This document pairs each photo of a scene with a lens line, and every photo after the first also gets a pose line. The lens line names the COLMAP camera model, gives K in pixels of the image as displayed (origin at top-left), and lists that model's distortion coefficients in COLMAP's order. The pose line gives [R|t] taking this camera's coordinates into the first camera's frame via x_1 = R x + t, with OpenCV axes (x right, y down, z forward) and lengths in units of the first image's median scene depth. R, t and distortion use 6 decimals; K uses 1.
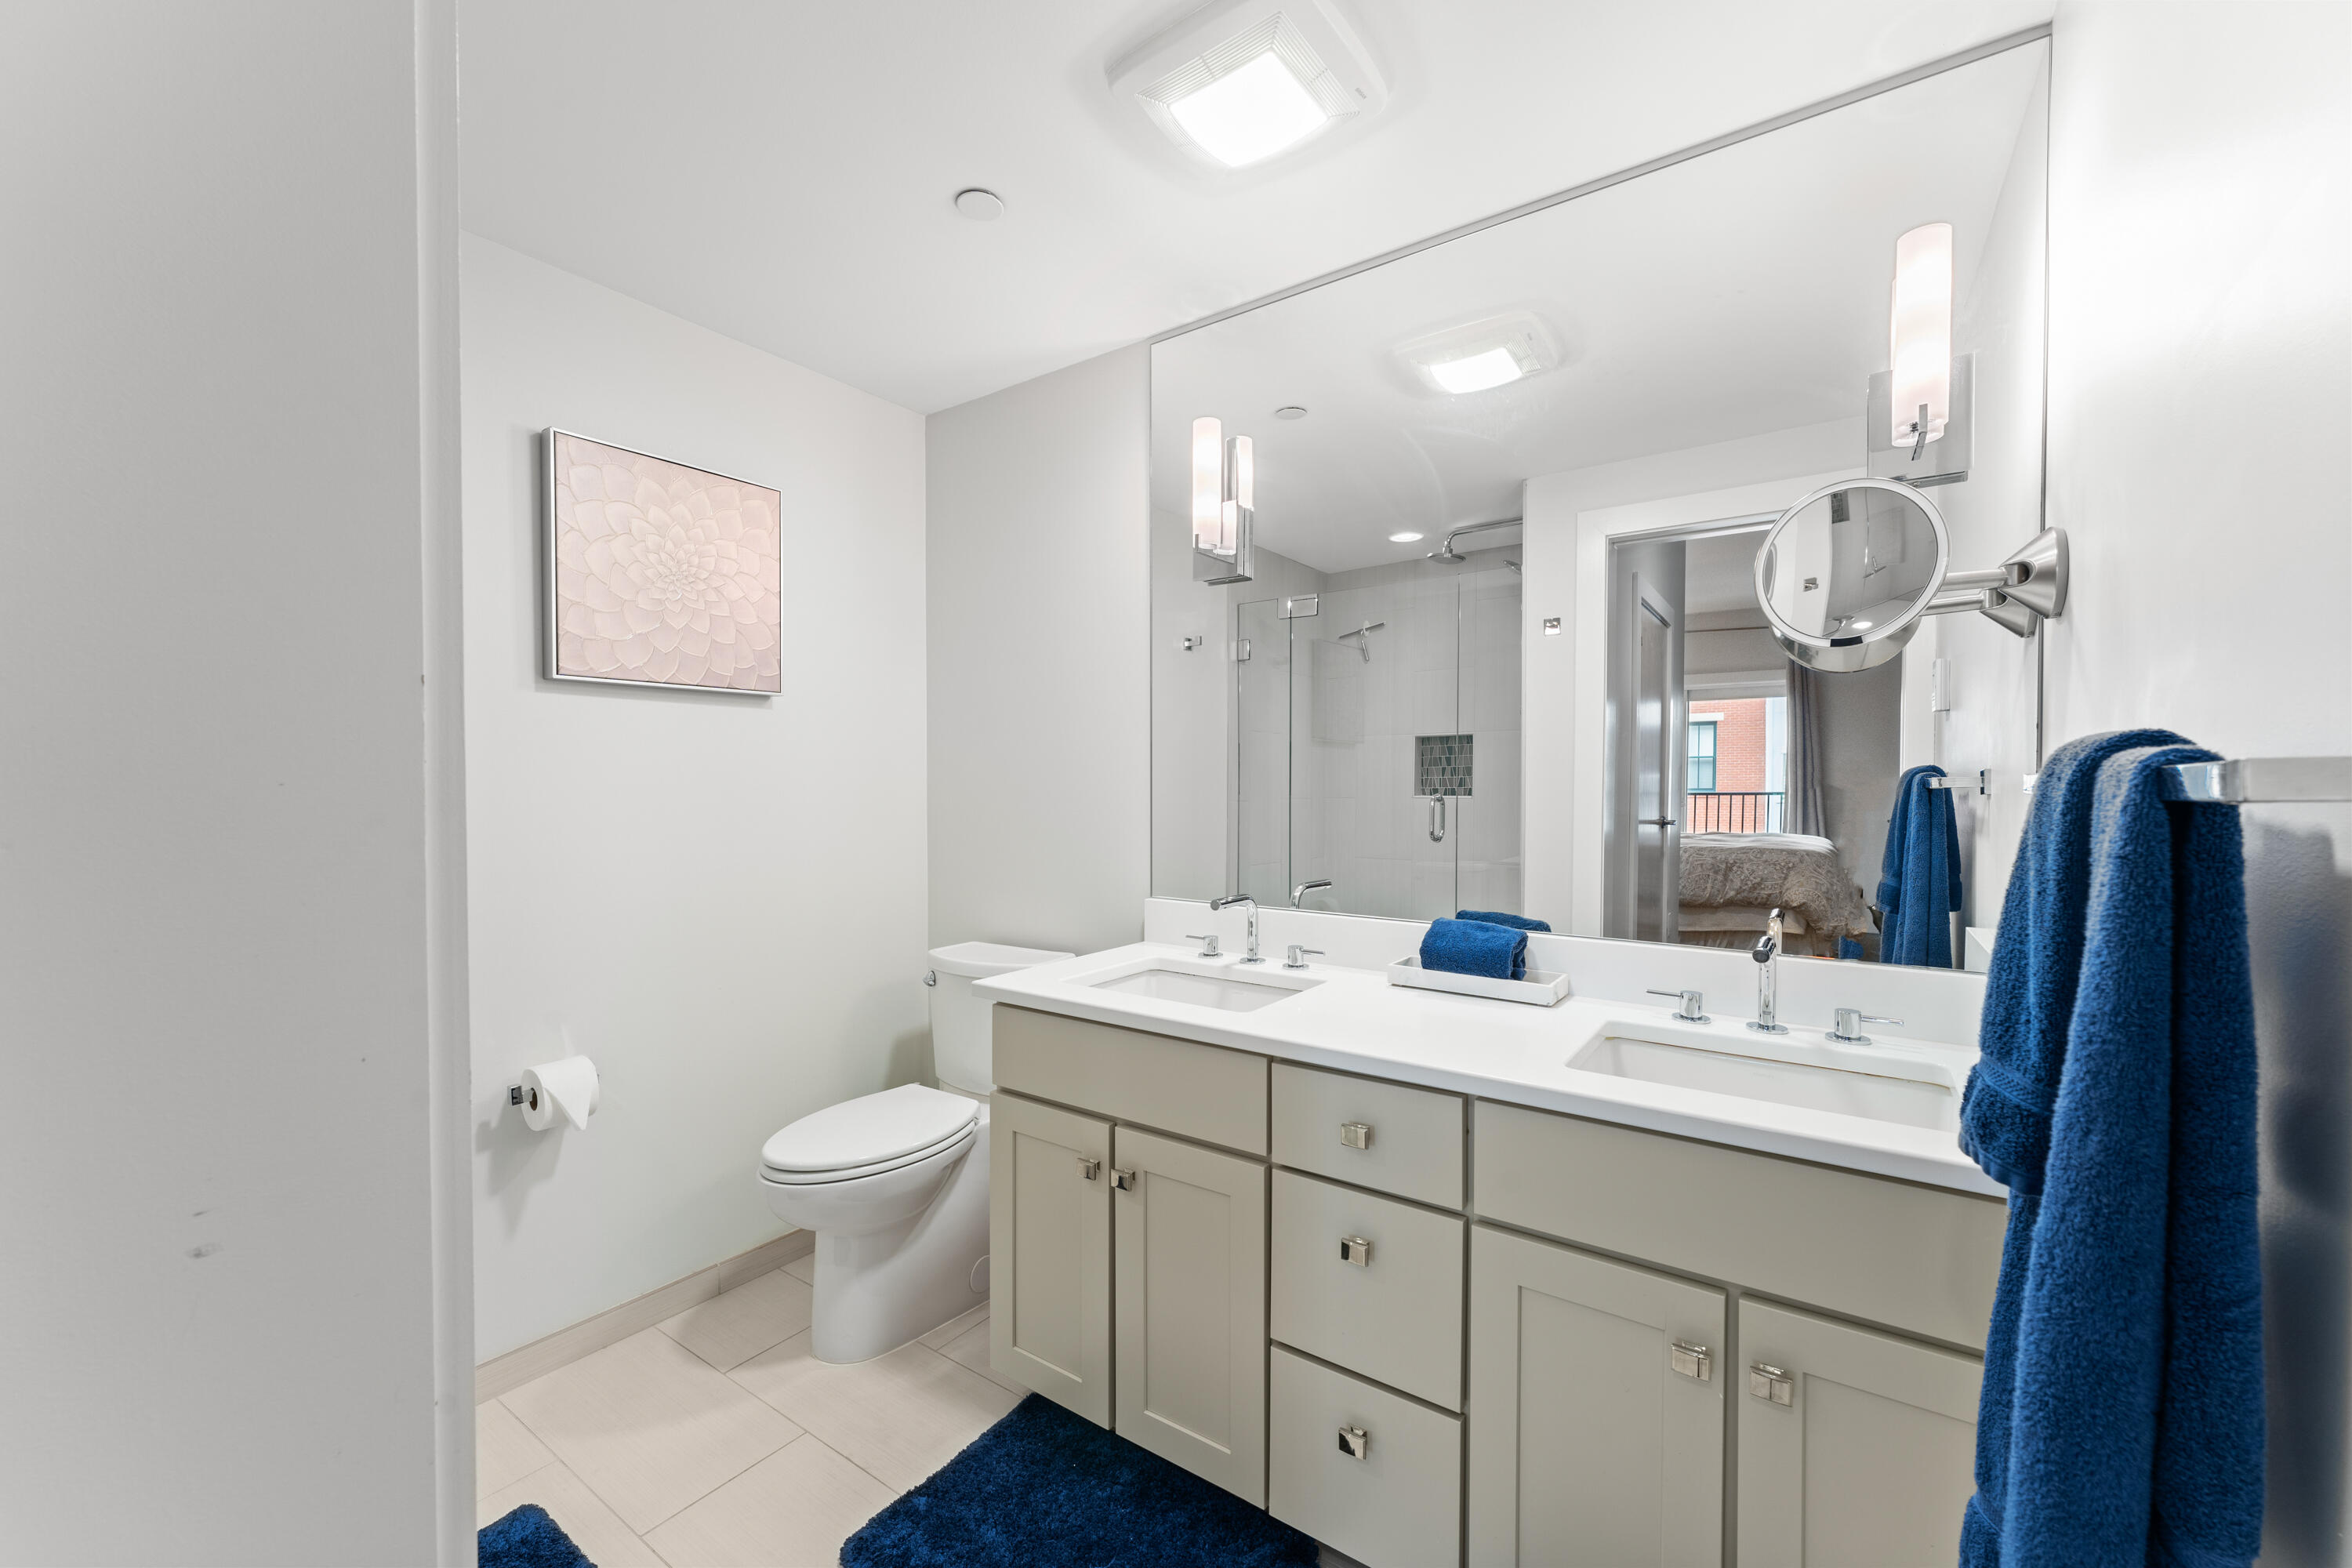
lens RADIAL K [[925.8, 0, 1171.4], [0, 925.8, 800.6], [0, 0, 1]] dist [0.001395, 0.000210]
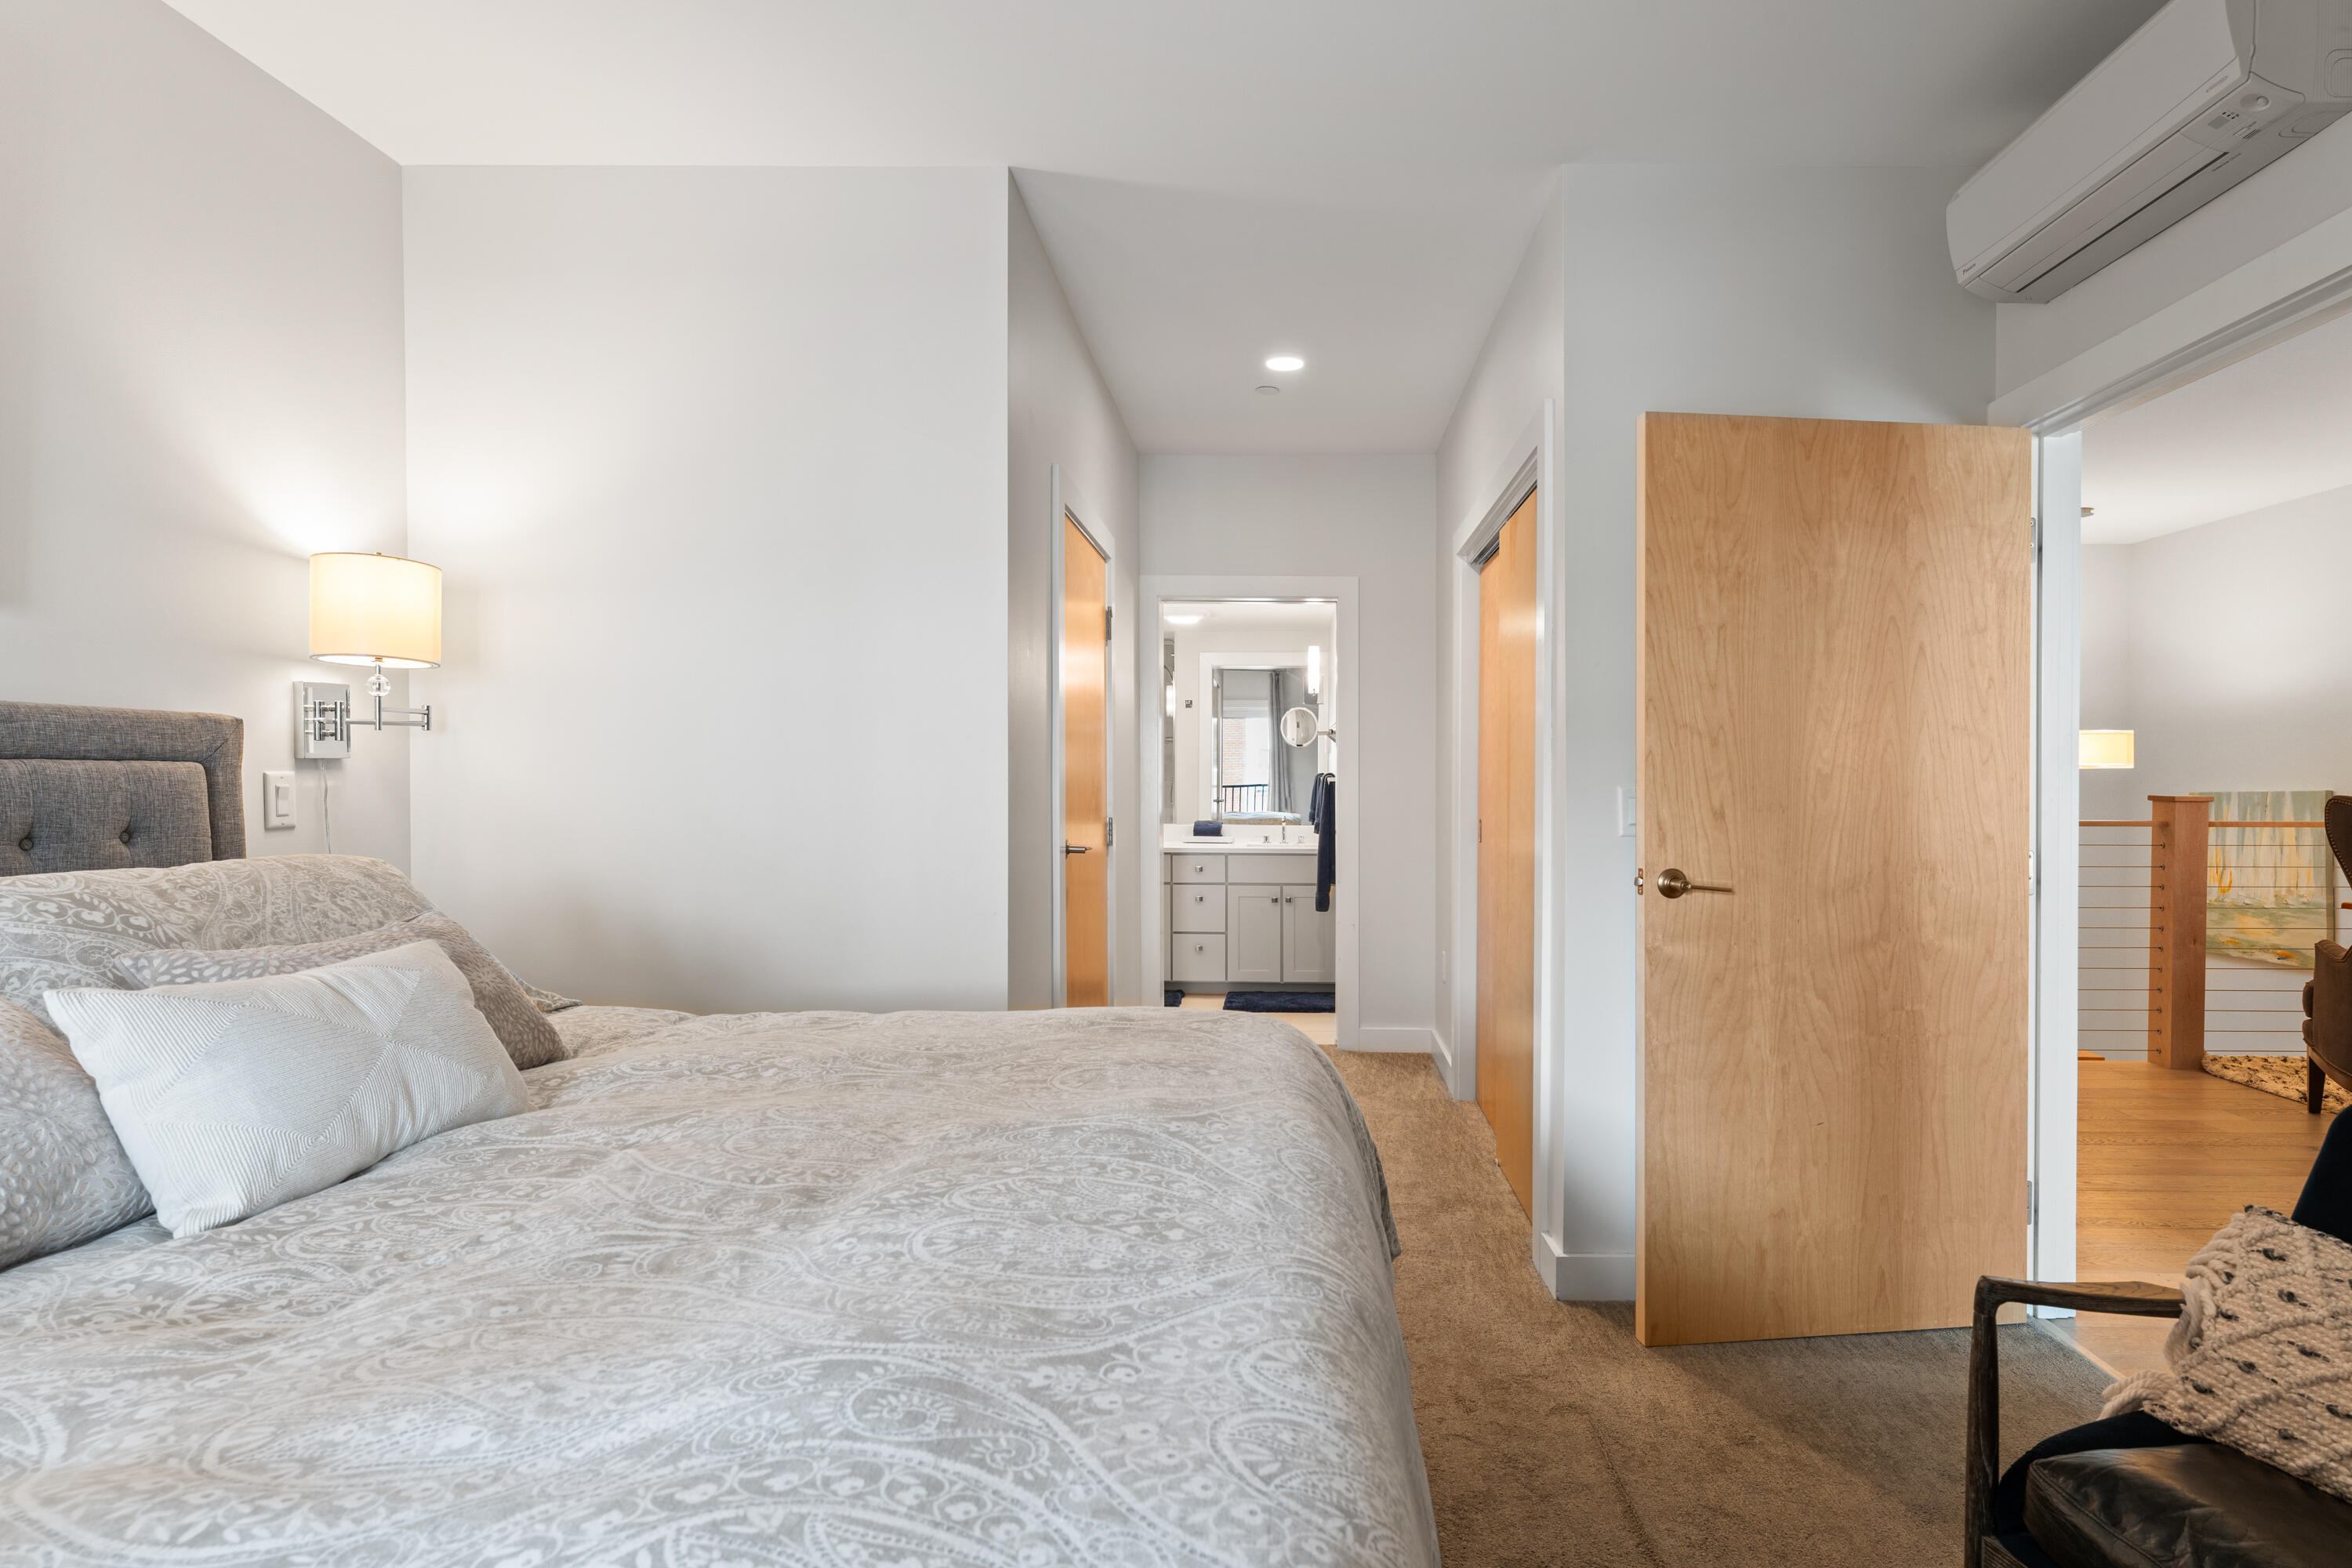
lens RADIAL K [[1192.8, 0, 1176.0], [0, 1192.8, 784.0], [0, 0, 1]] dist [-0.030897, -0.000102]
pose [[0.862627, 0.001096, 0.505839, -2.454074], [0.006647, 0.999887, -0.013501, 0.069644], [-0.505797, 0.015009, 0.862522, -3.327519]]
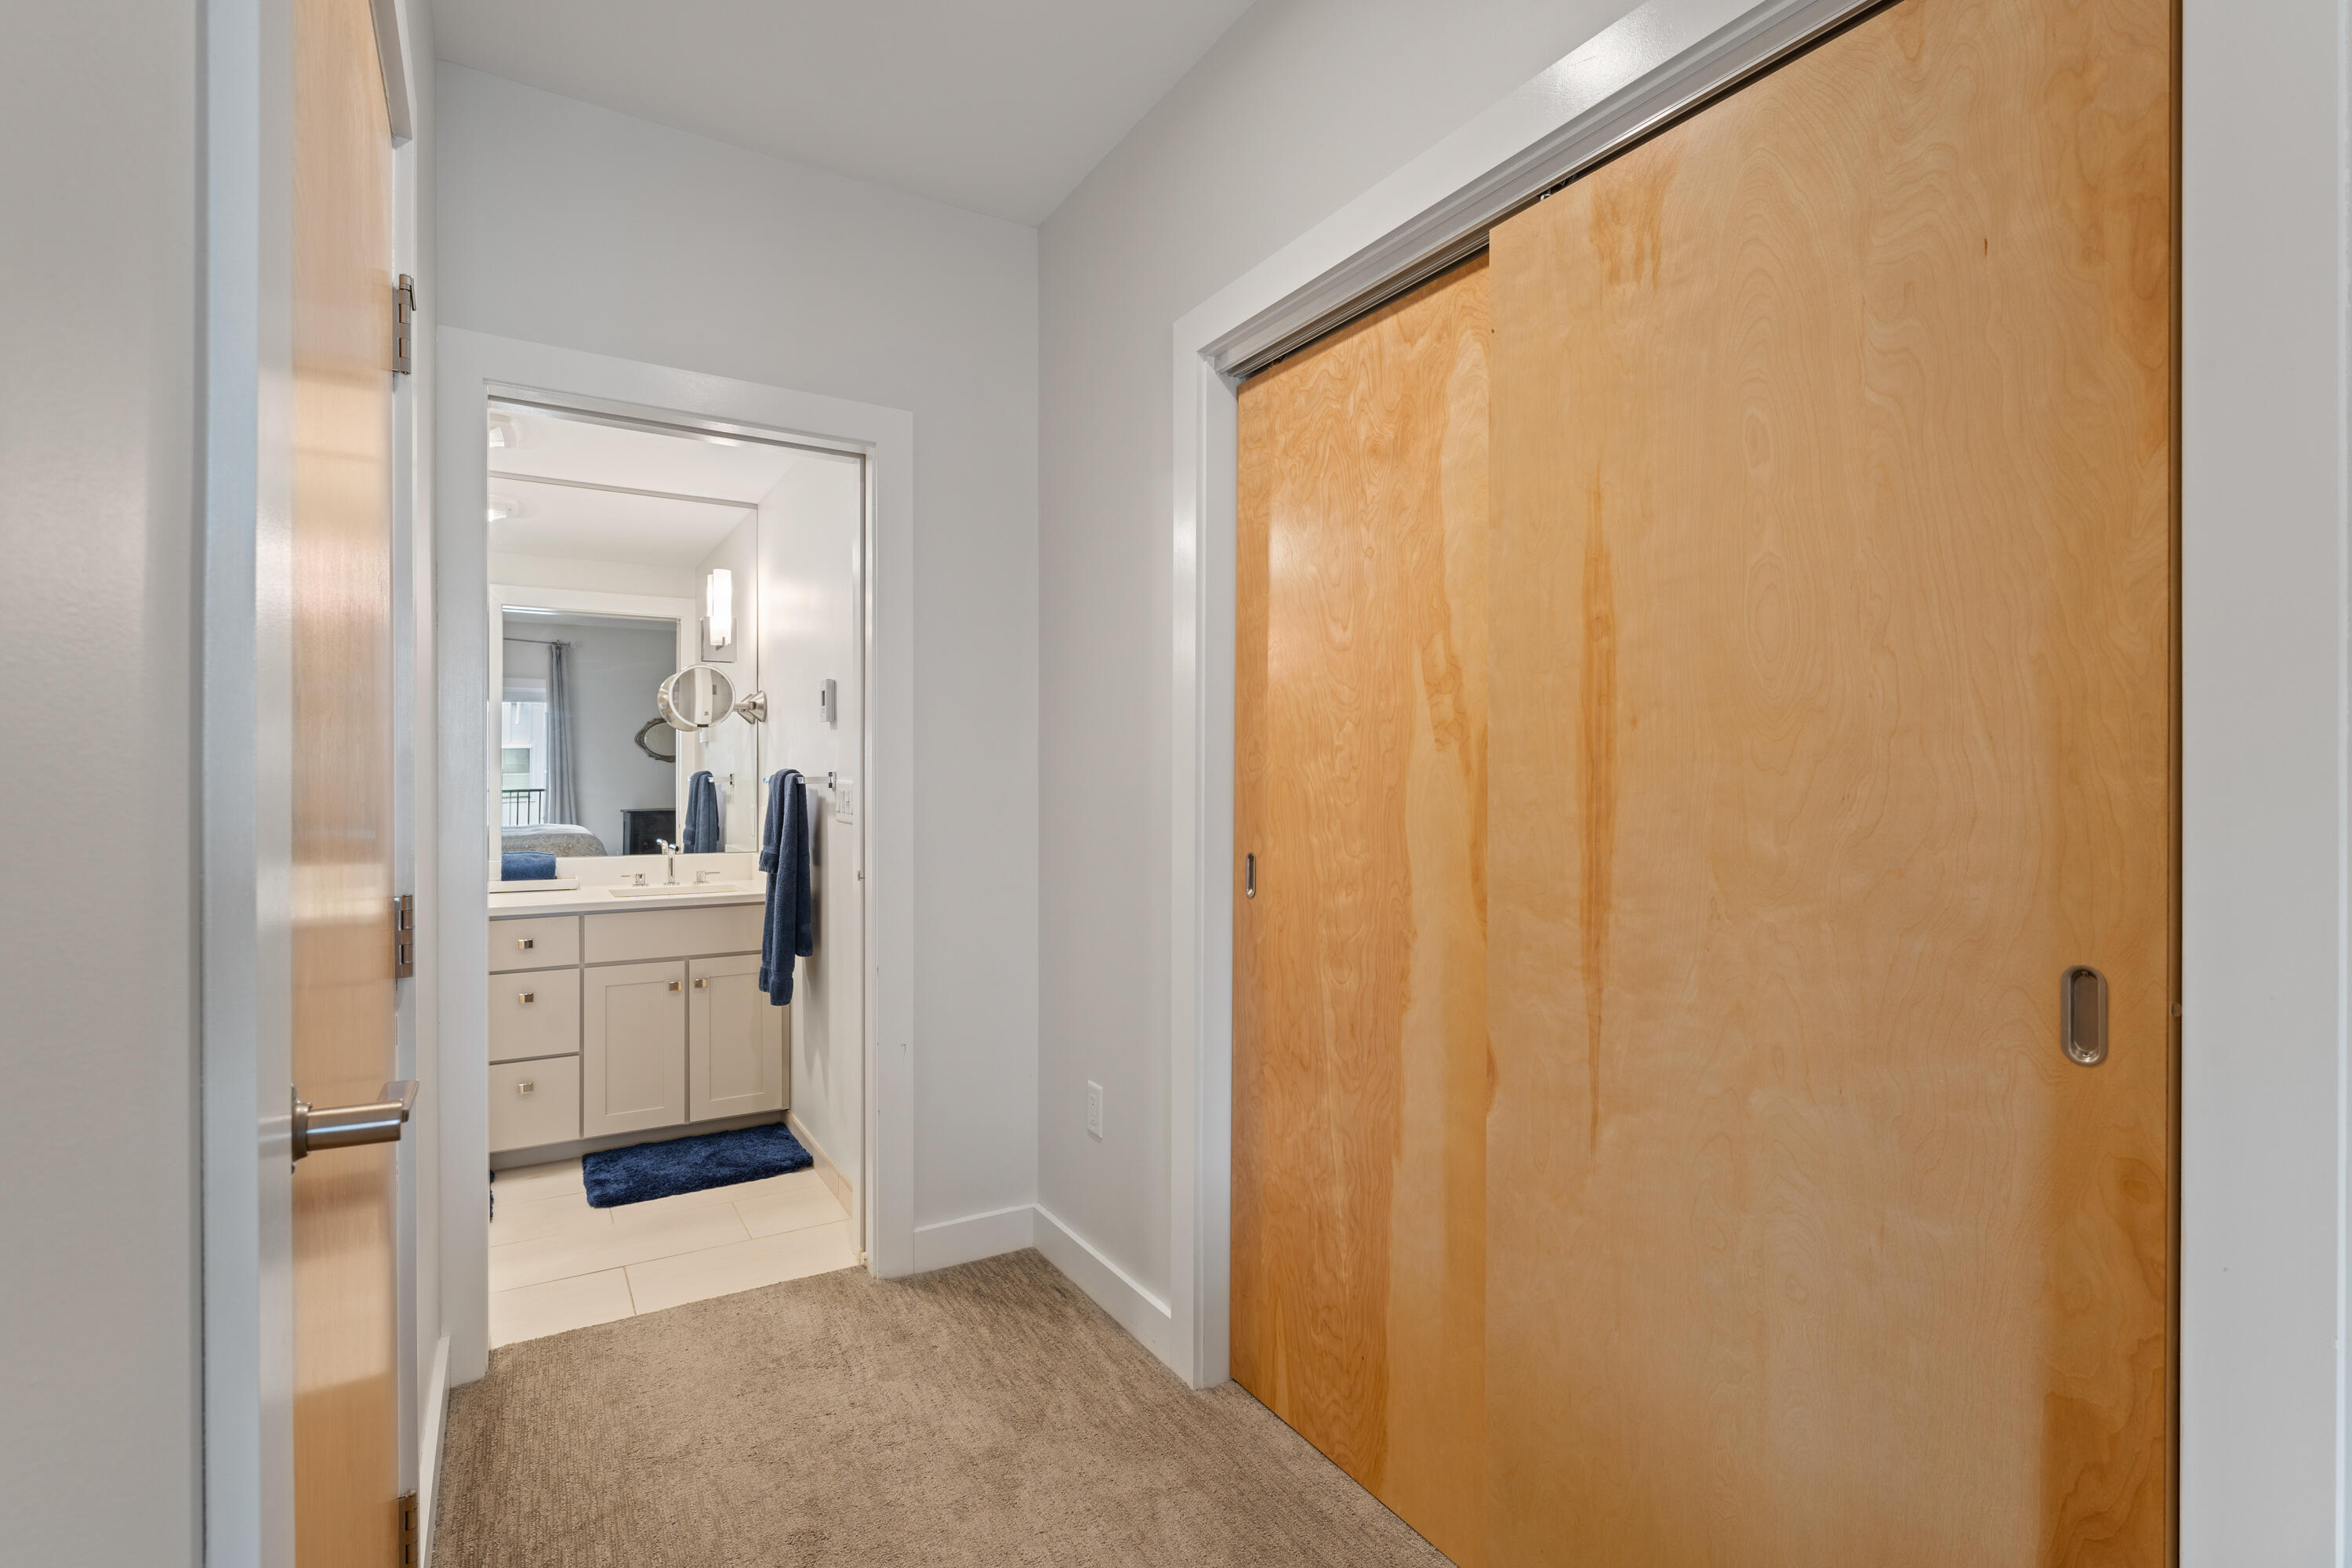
lens RADIAL K [[1128.0, 0, 1176.0], [0, 1128.0, 784.0], [0, 0, 1]] dist [-0.000779, -0.000107]
pose [[0.398279, -0.003231, 0.917259, -1.610157], [0.016917, 0.999850, -0.003824, 0.025966], [-0.917108, 0.017040, 0.398274, -1.441965]]
